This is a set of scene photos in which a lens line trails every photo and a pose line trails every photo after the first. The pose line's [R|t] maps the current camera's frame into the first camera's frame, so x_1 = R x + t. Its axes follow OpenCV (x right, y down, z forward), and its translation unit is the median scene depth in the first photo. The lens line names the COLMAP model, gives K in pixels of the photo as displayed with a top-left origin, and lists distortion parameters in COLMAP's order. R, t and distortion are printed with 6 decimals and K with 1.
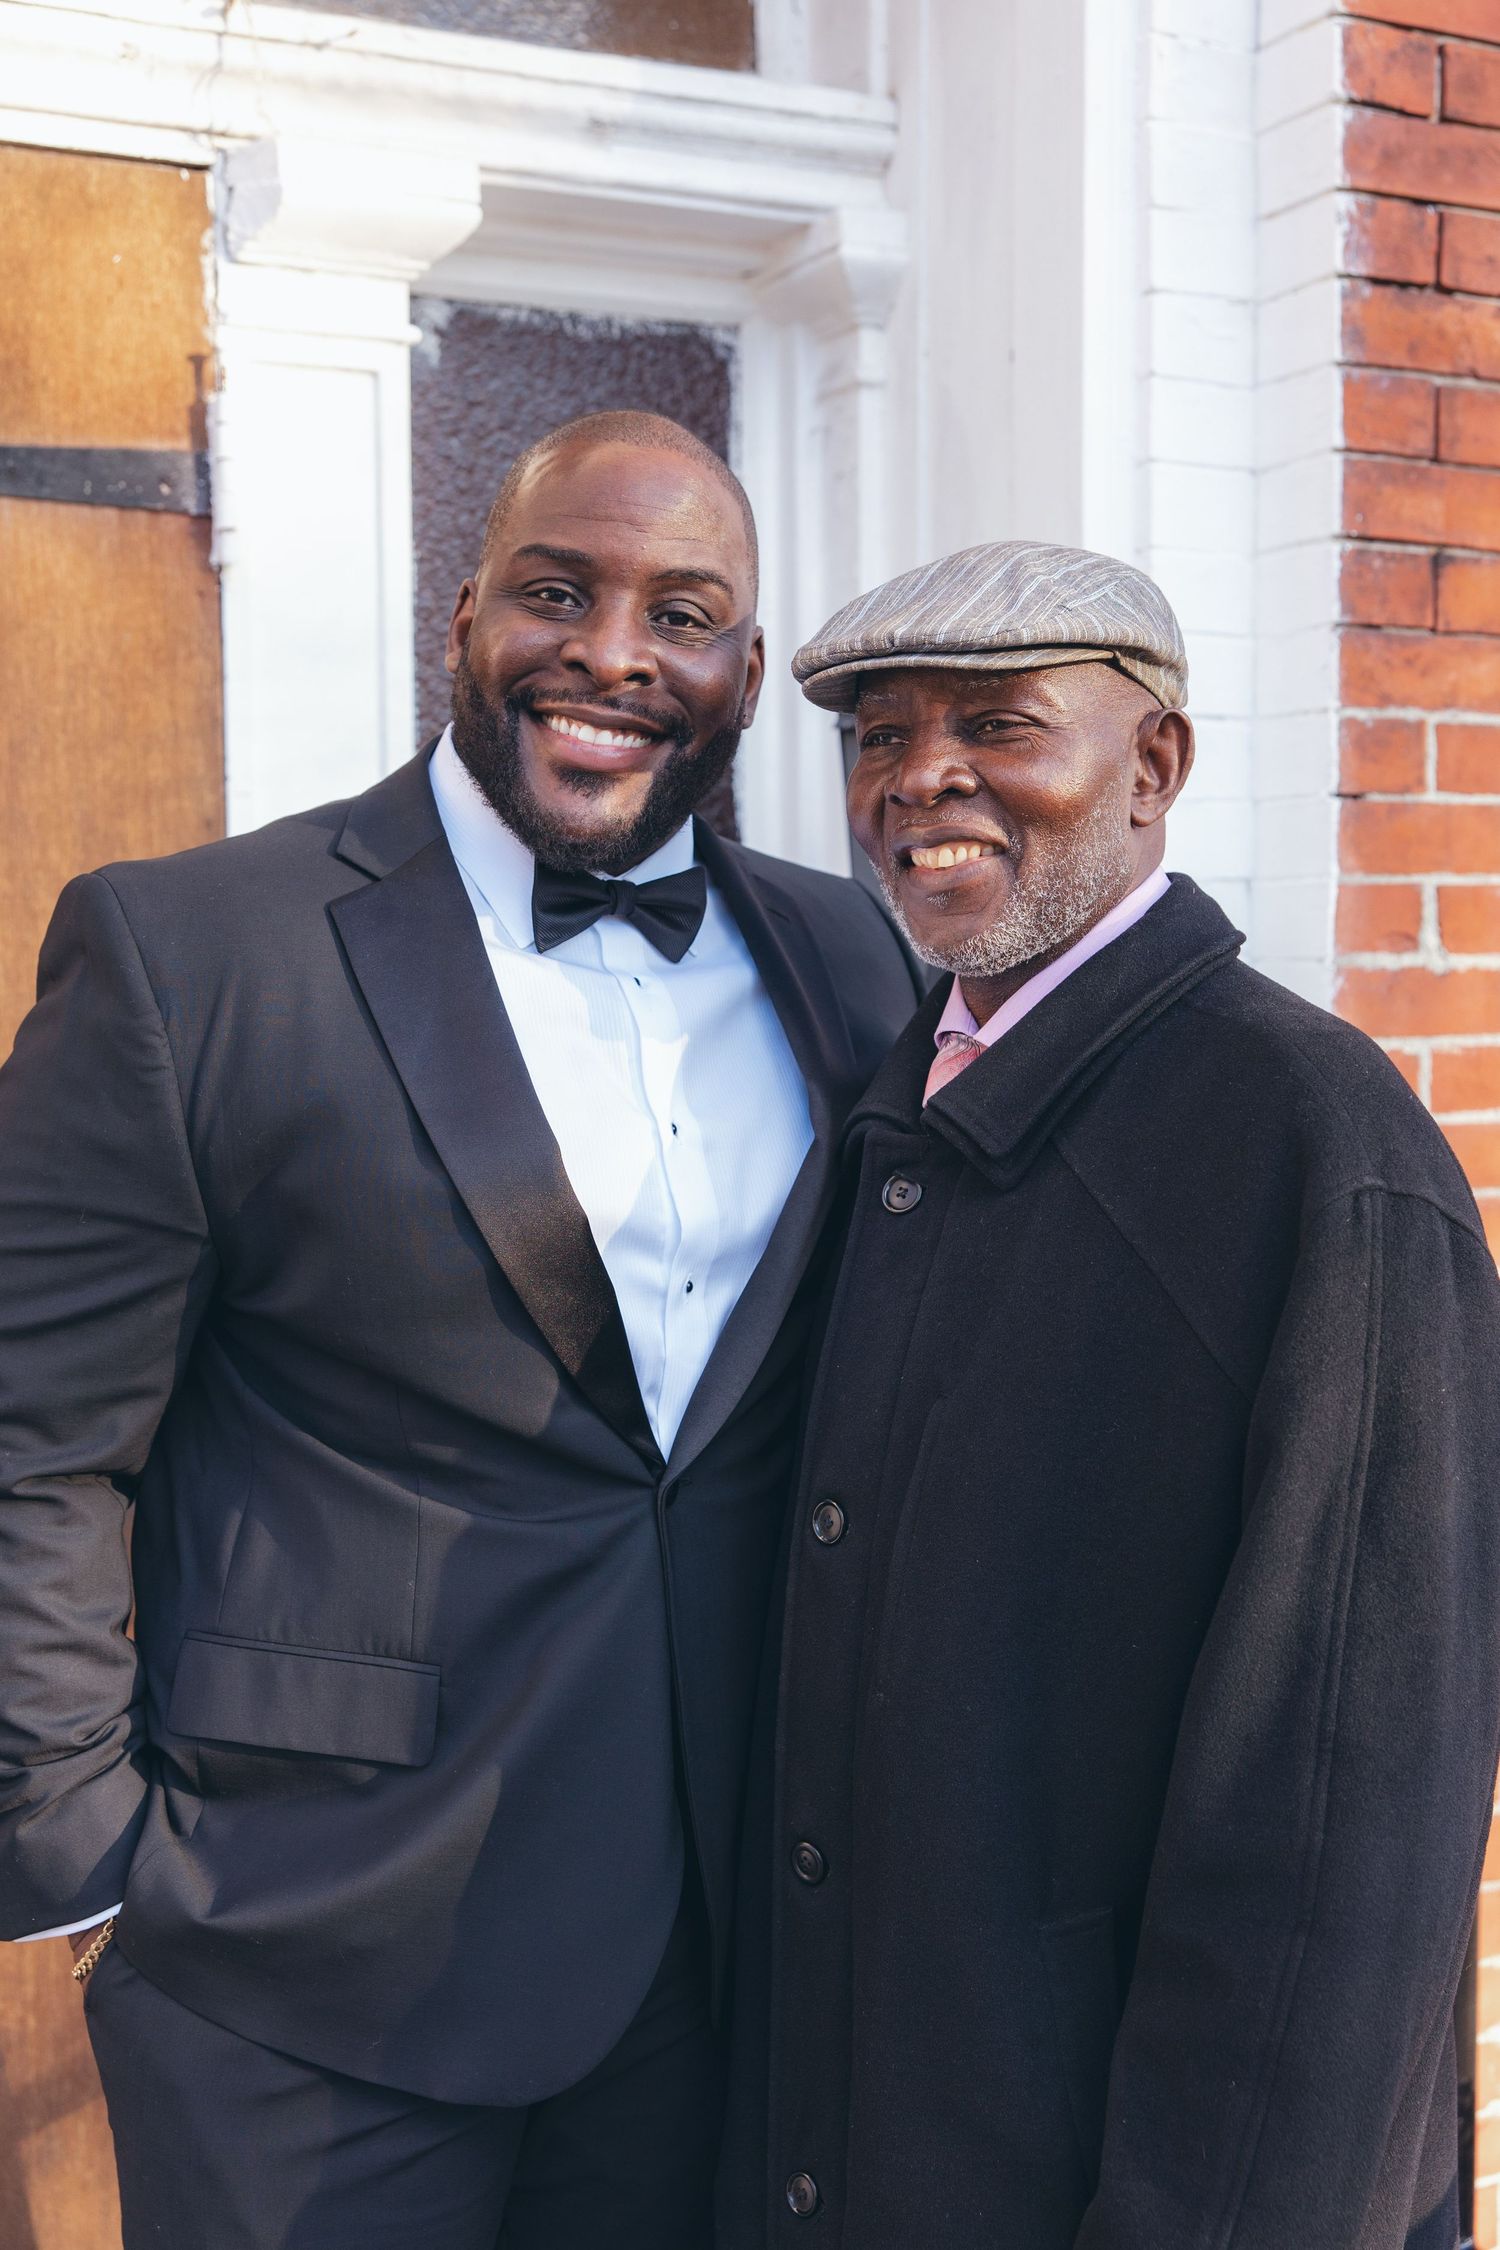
lens RADIAL K [[2843.6, 0, 795.3], [0, 2843.6, 1148.1], [0, 0, 1]] dist [0.008516, 0.000000]
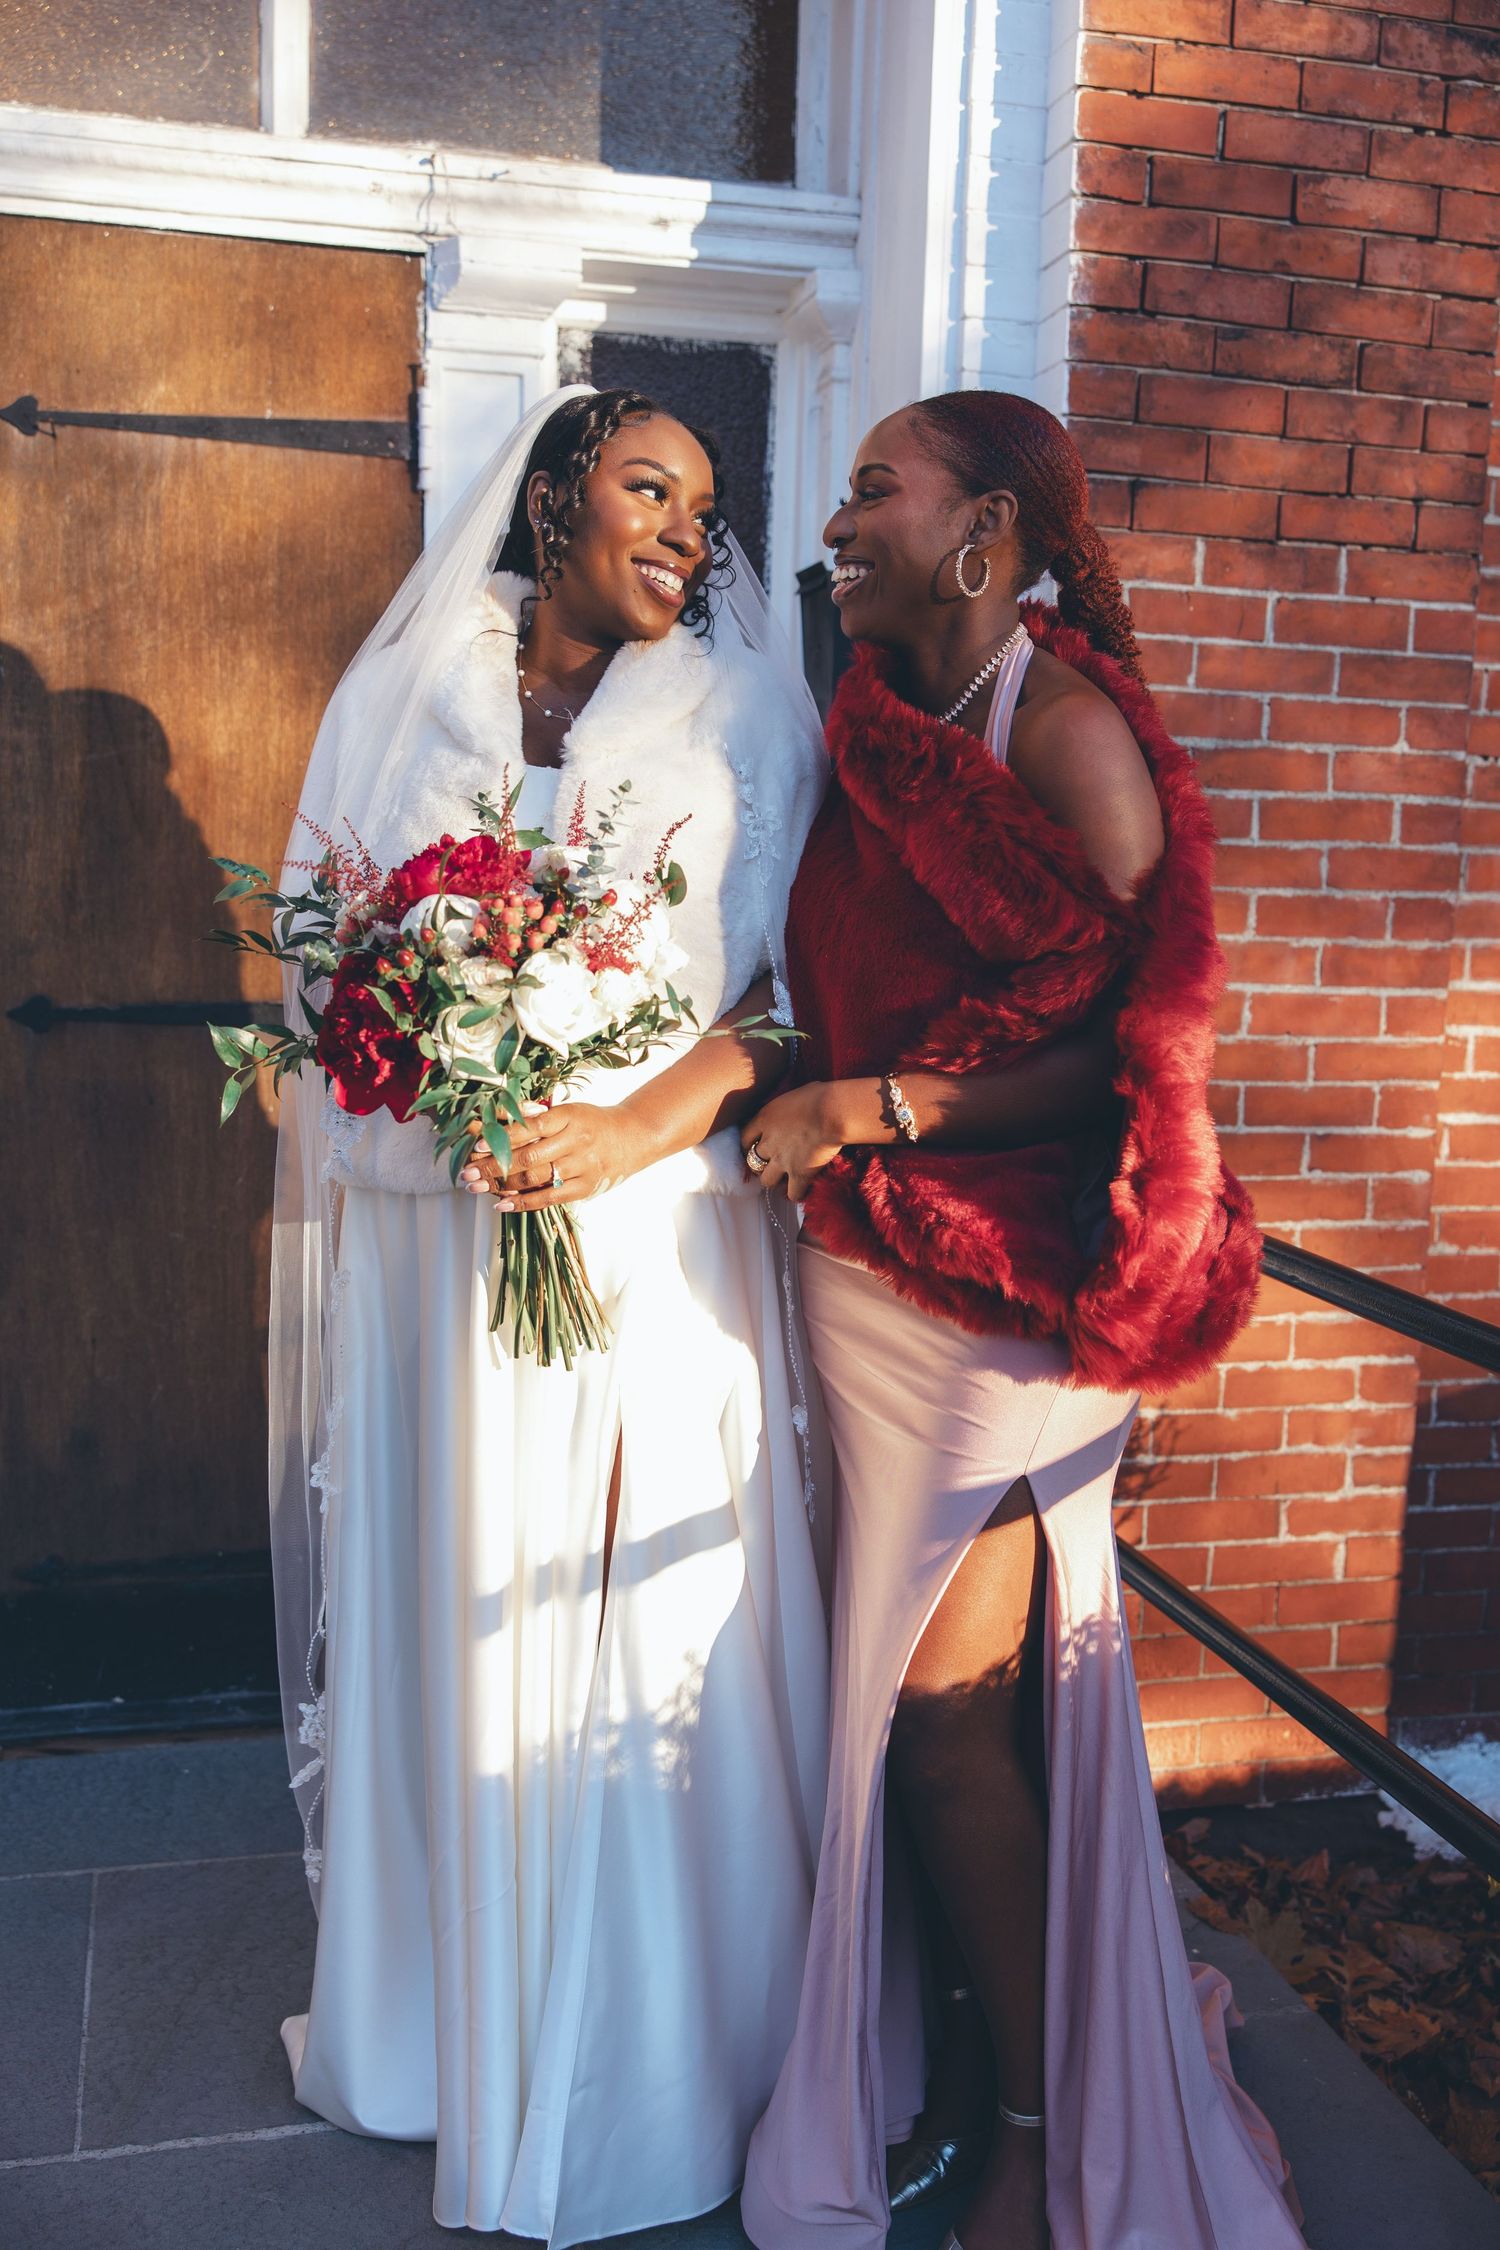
lens RADIAL K [[2232.7, 0, 768.3], [0, 2232.7, 1113.9], [0, 0, 1]] dist [0.021102, 0.000000]
pose [[0.973451, 0.059631, -0.220992, 0.326127], [-0.049303, 0.997431, 0.051967, 0.092324], [0.223524, -0.039692, 0.973890, -0.290445]]
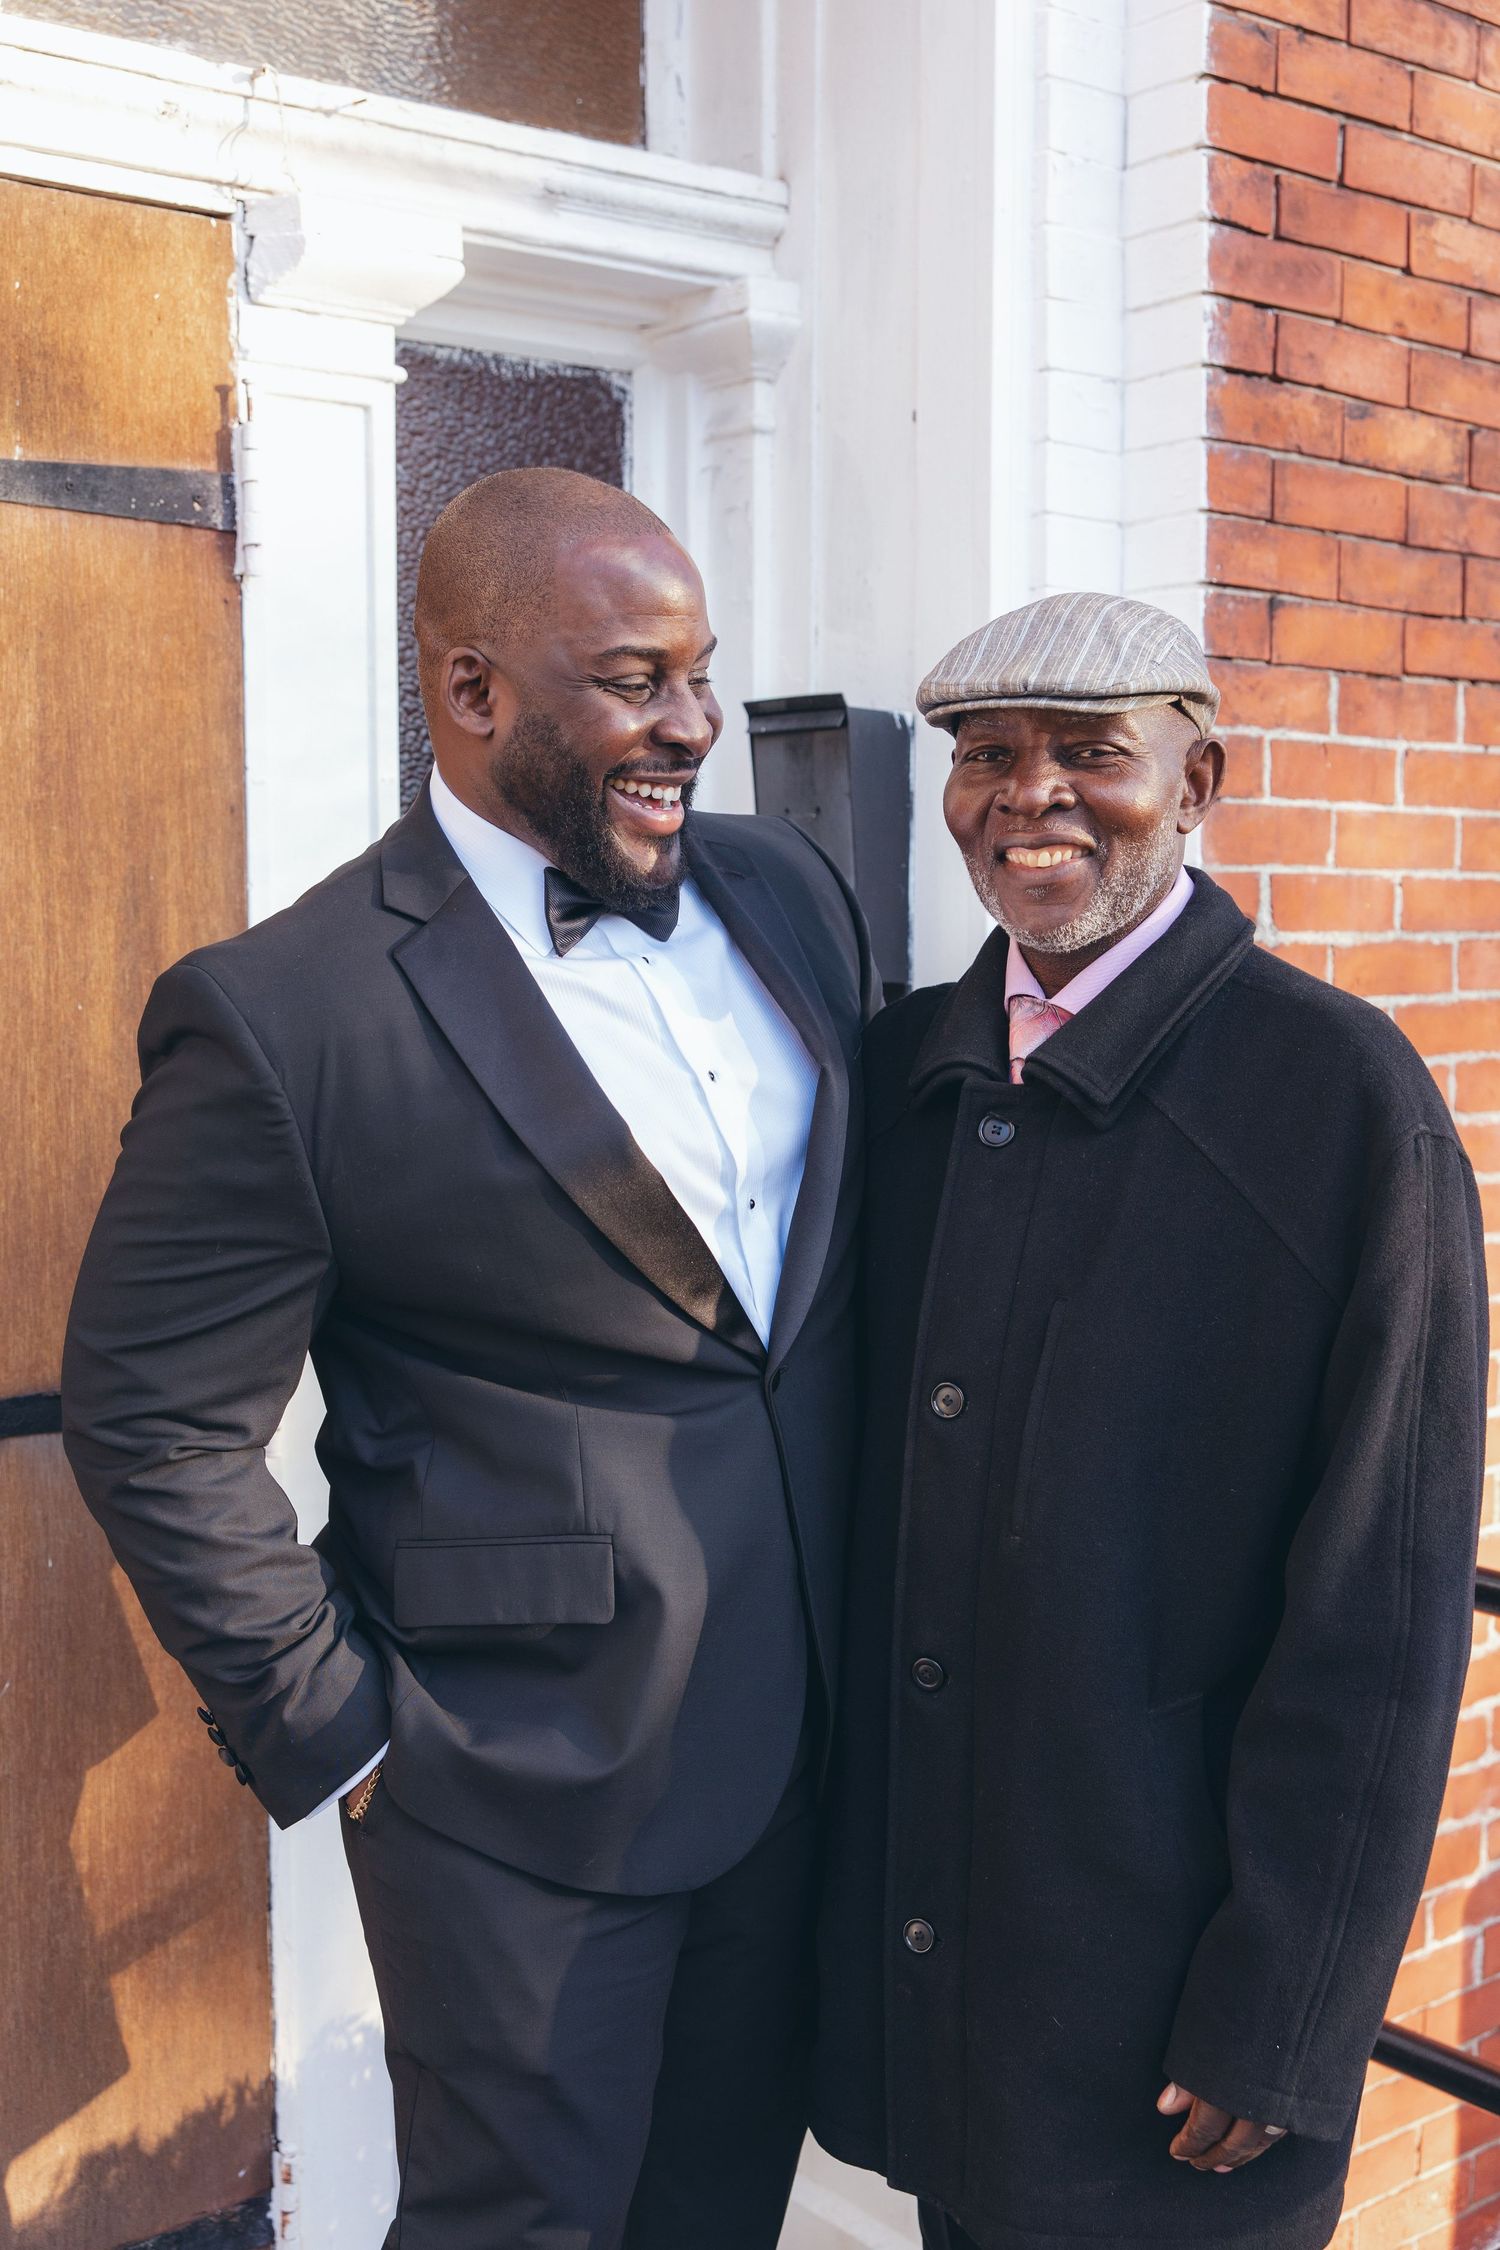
lens RADIAL K [[2660.9, 0, 760.4], [0, 2660.9, 1123.3], [0, 0, 1]] dist [0.011557, 0.000000]
pose [[0.978839, -0.010400, 0.204366, -0.220549], [0.007494, 0.999860, 0.014991, -0.005249], [-0.204493, -0.013142, 0.978780, -0.063141]]
